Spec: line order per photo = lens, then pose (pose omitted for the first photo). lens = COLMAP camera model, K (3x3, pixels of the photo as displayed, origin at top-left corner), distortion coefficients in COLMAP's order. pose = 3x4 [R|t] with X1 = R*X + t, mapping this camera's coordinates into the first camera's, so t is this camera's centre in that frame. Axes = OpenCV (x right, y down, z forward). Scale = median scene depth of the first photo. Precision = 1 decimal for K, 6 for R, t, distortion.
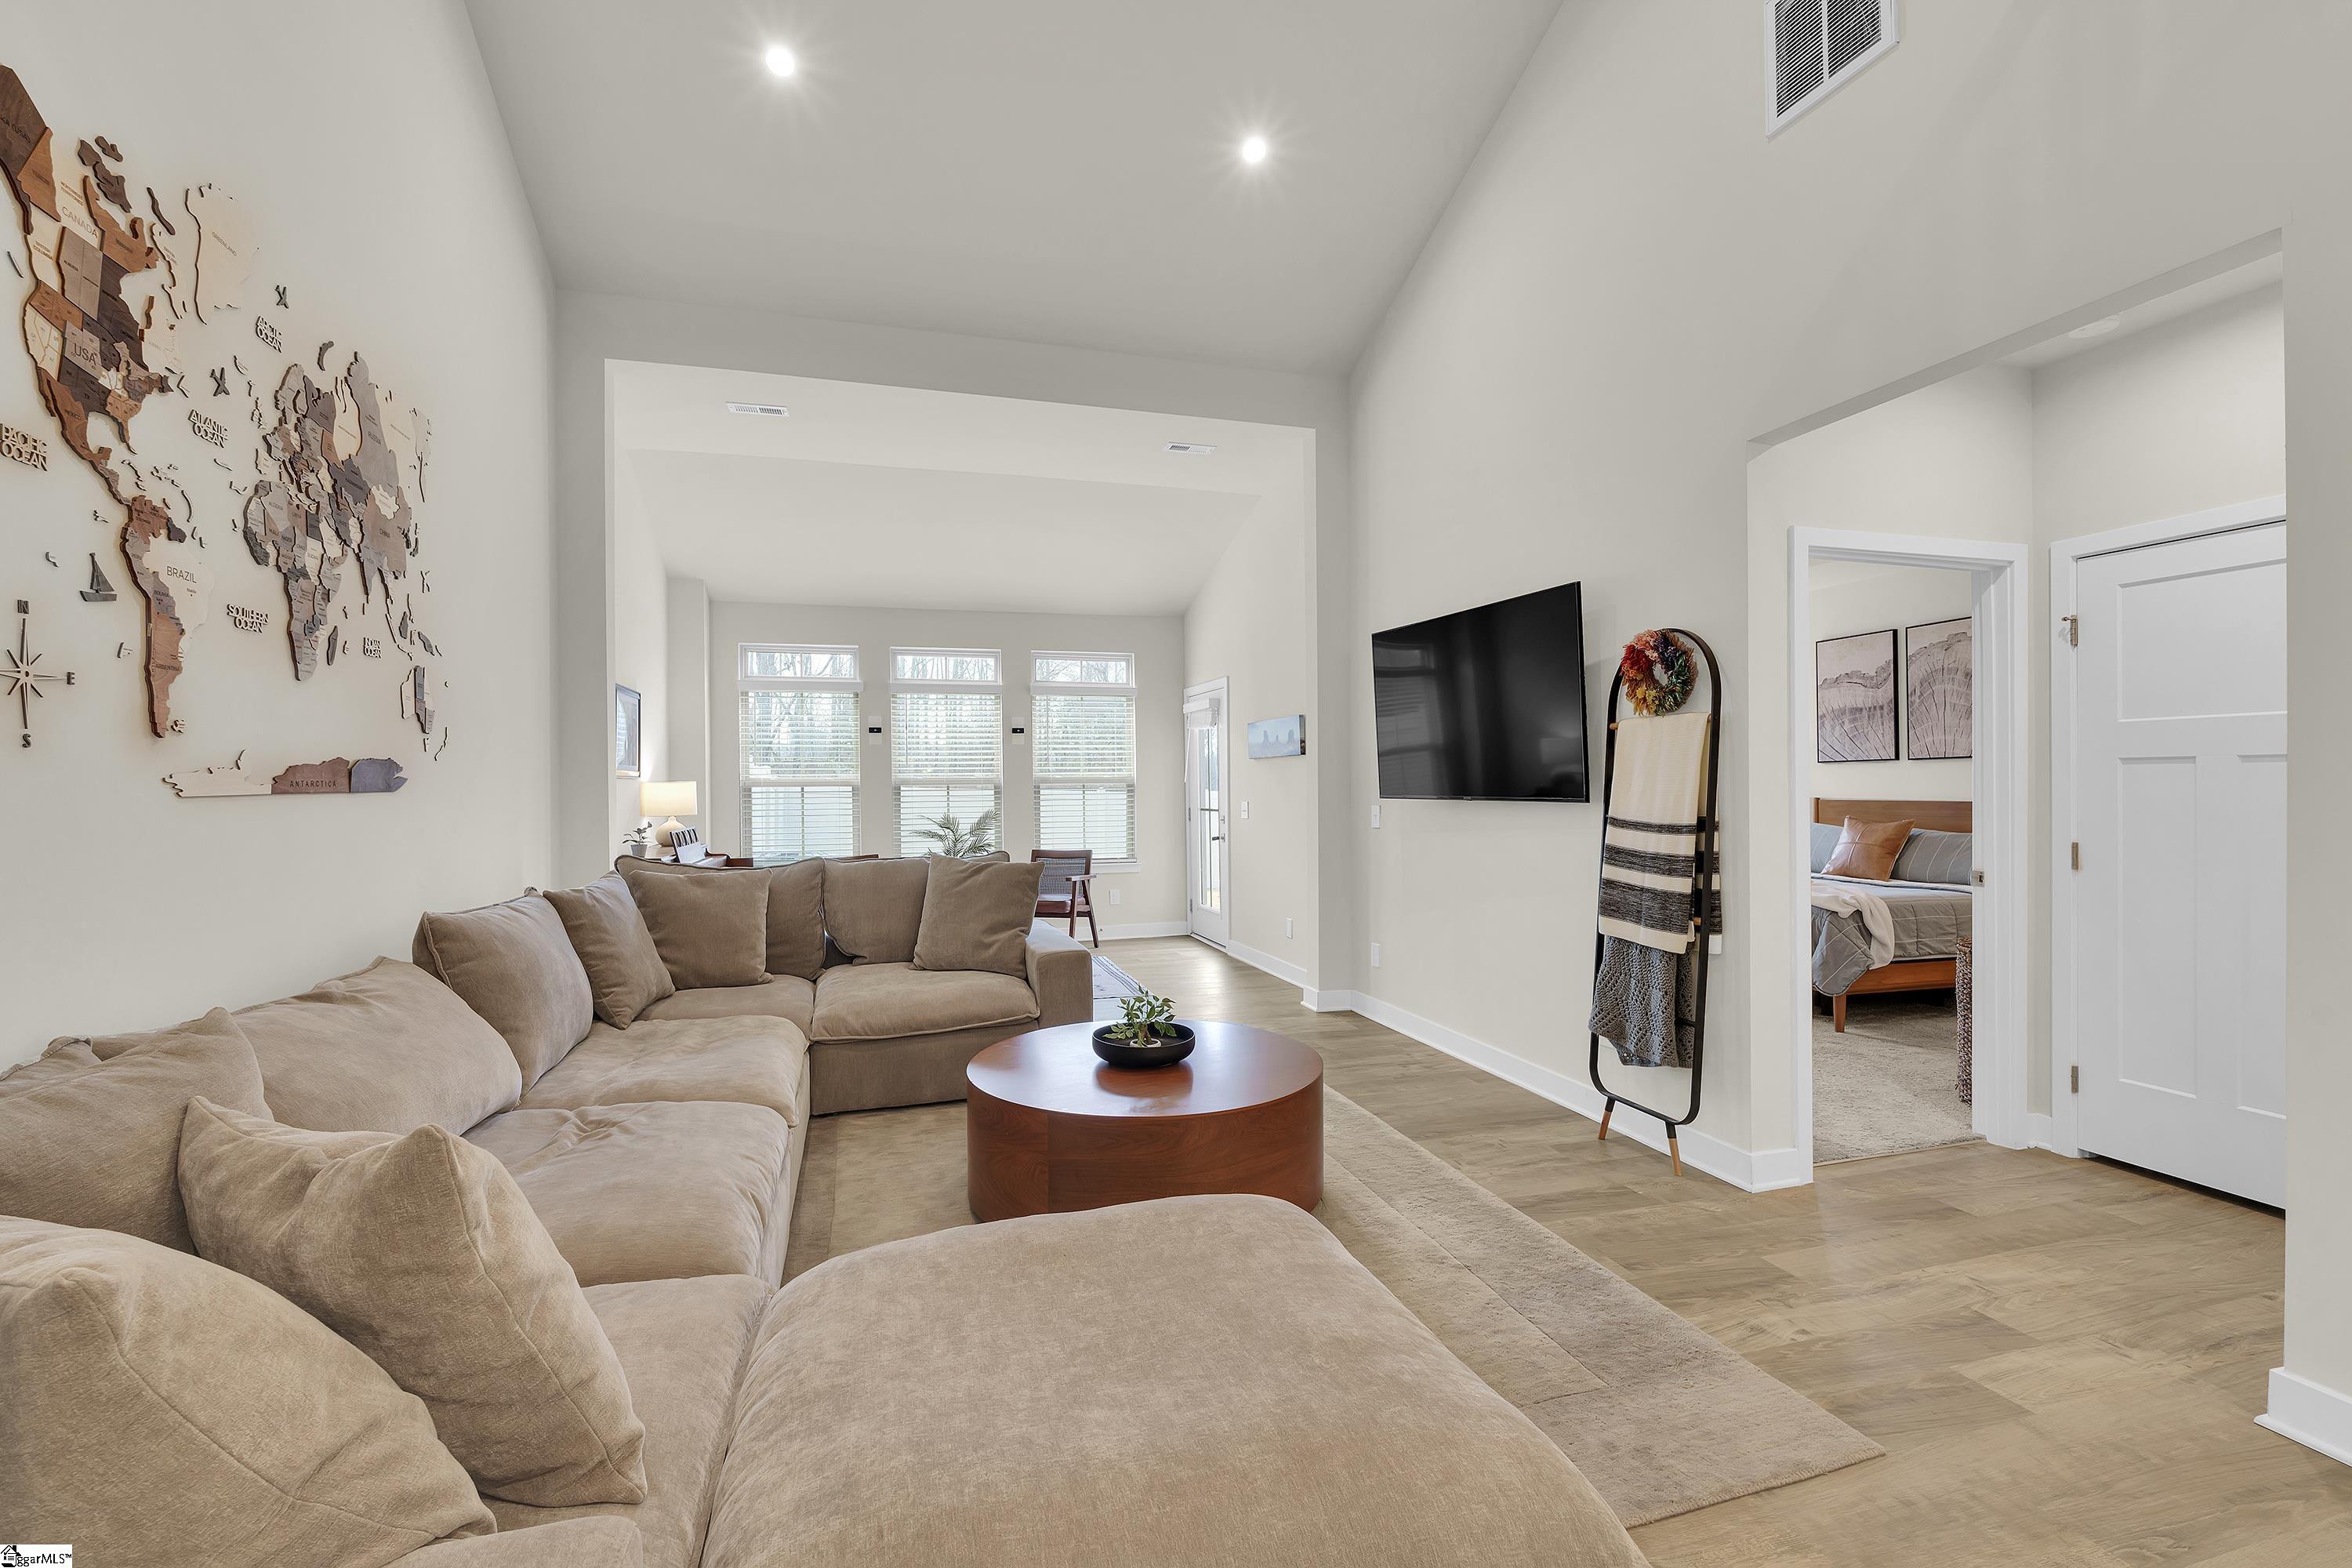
lens RADIAL K [[1020.0, 0, 1173.0], [0, 1020.0, 781.0], [0, 0, 1]] dist [-0.008415, 0.000703]
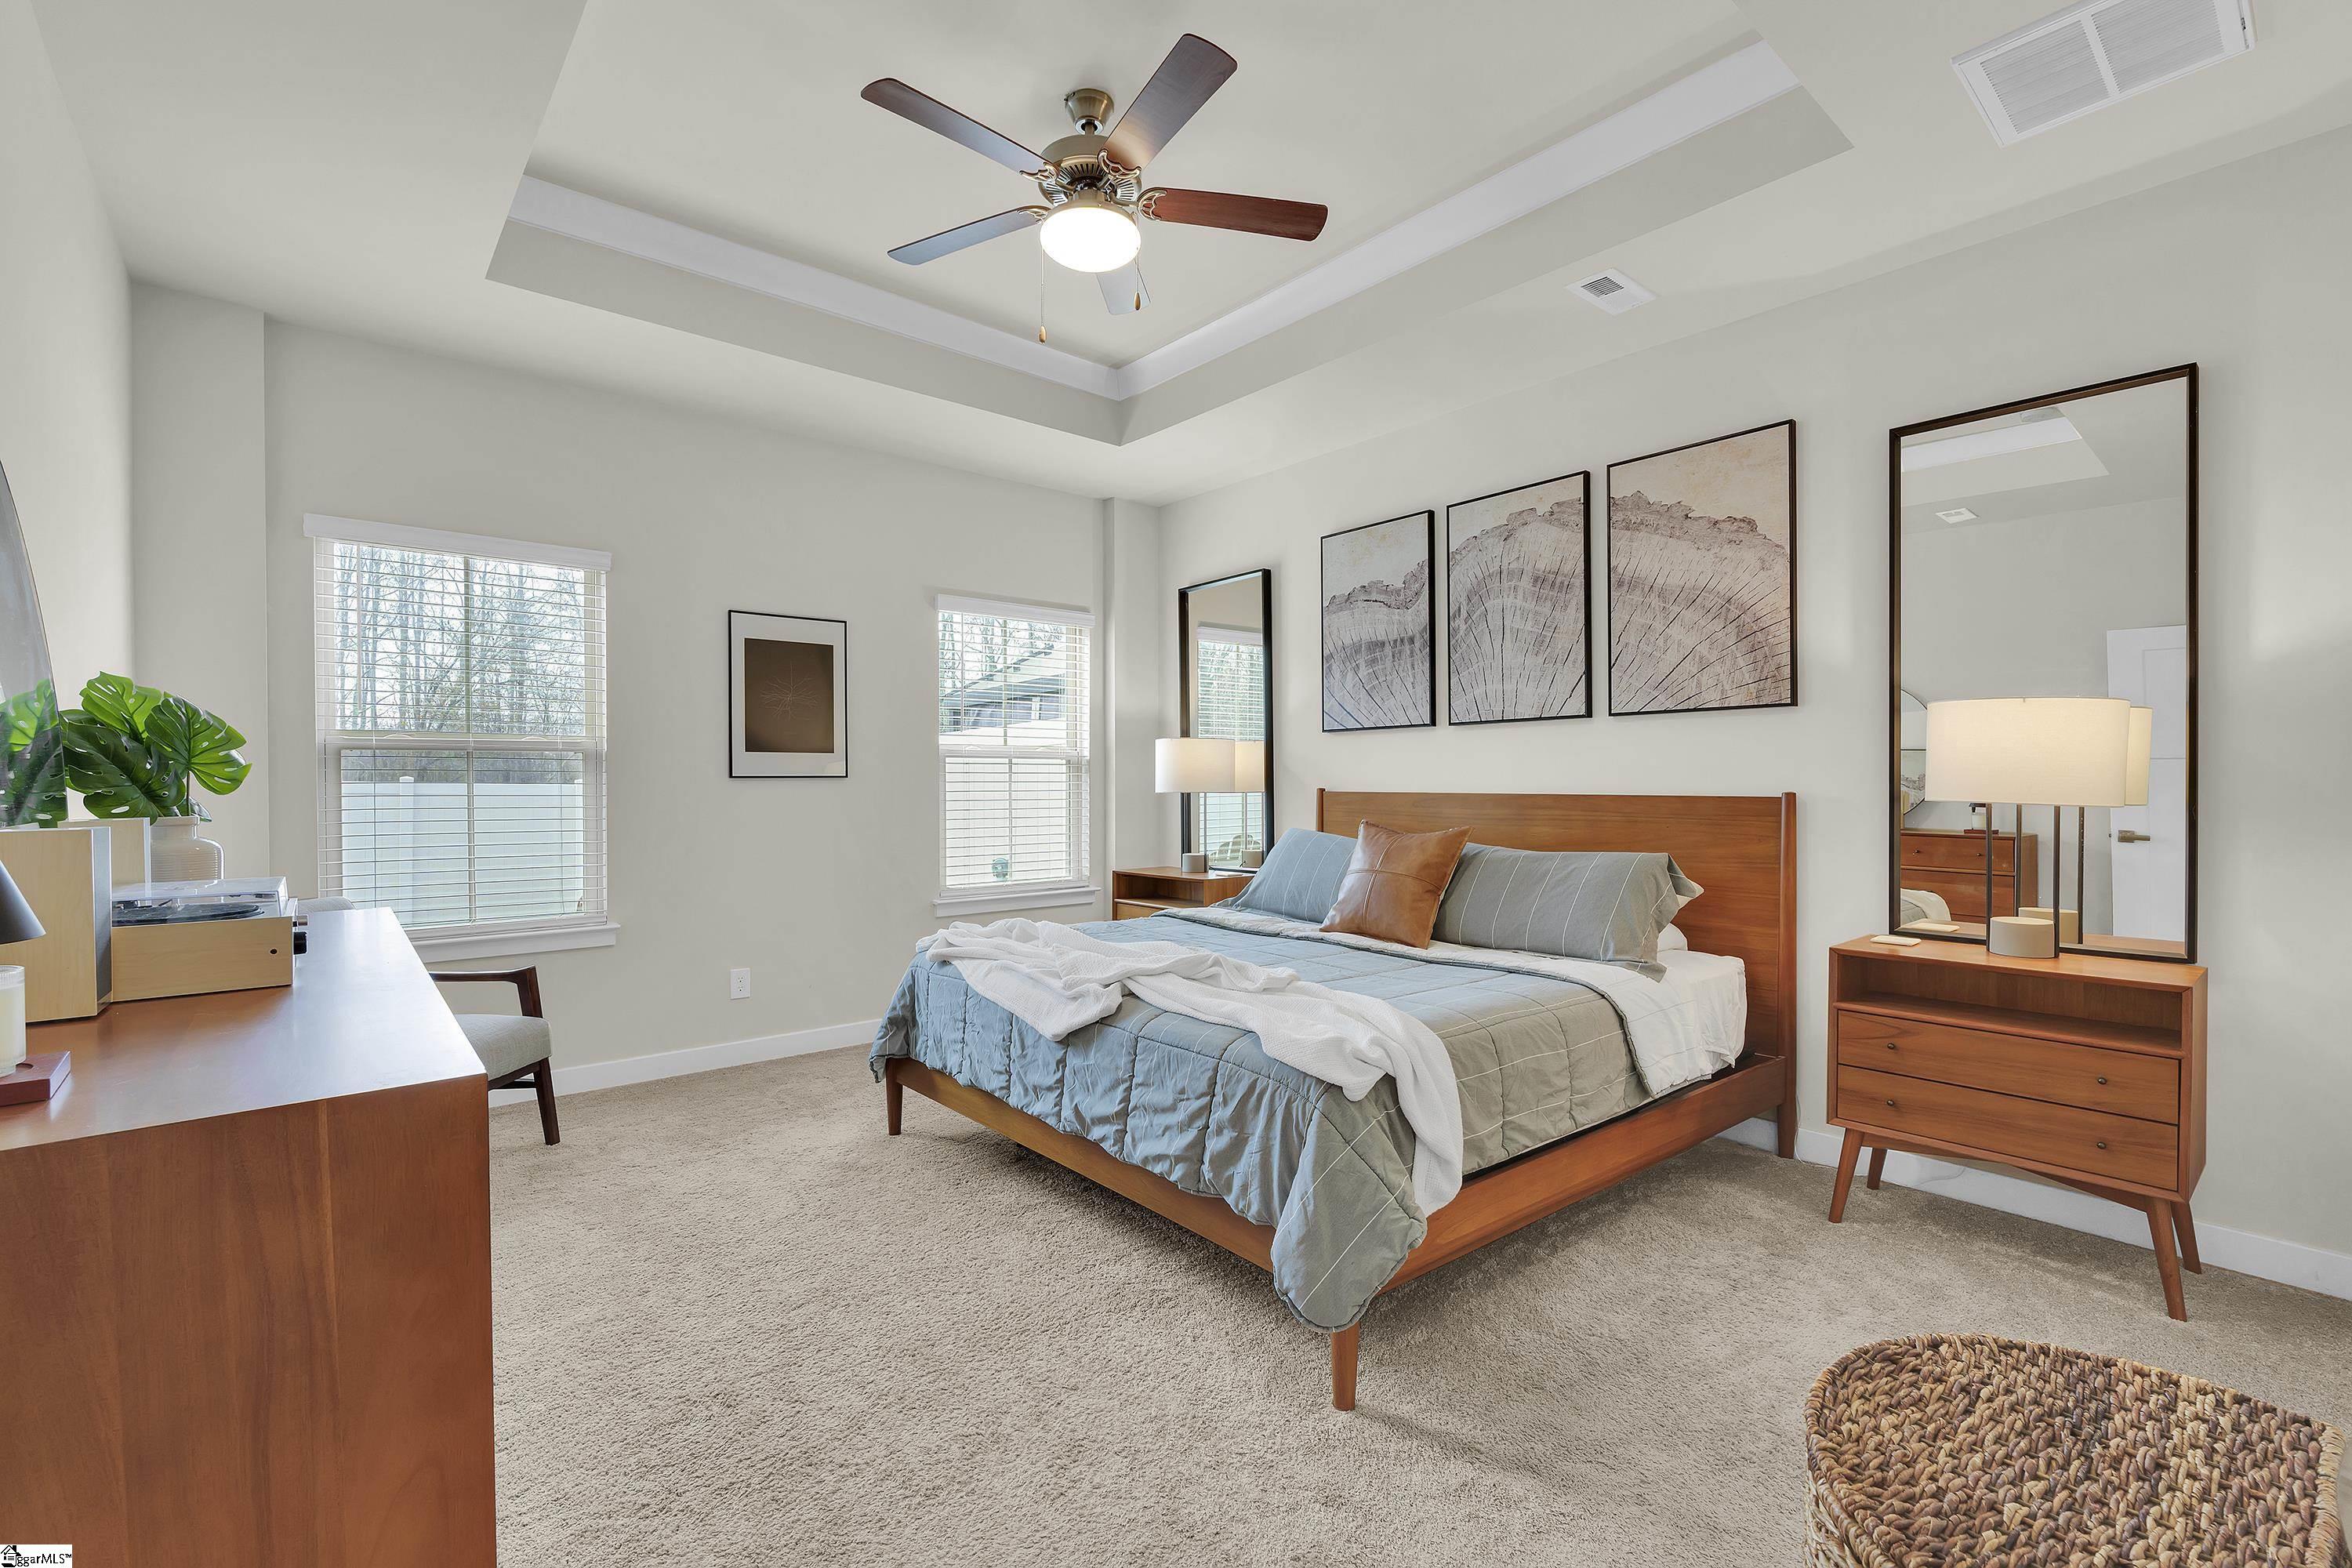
lens RADIAL K [[1020.0, 0, 1186.4], [0, 1020.0, 784.2], [0, 0, 1]] dist [-0.008415, 0.000703]
pose [[0.914840, 0.001539, 0.403814, 0.347663], [-0.004069, 0.999977, 0.005407, 0.011836], [-0.403797, -0.006590, 0.914825, 0.525541]]
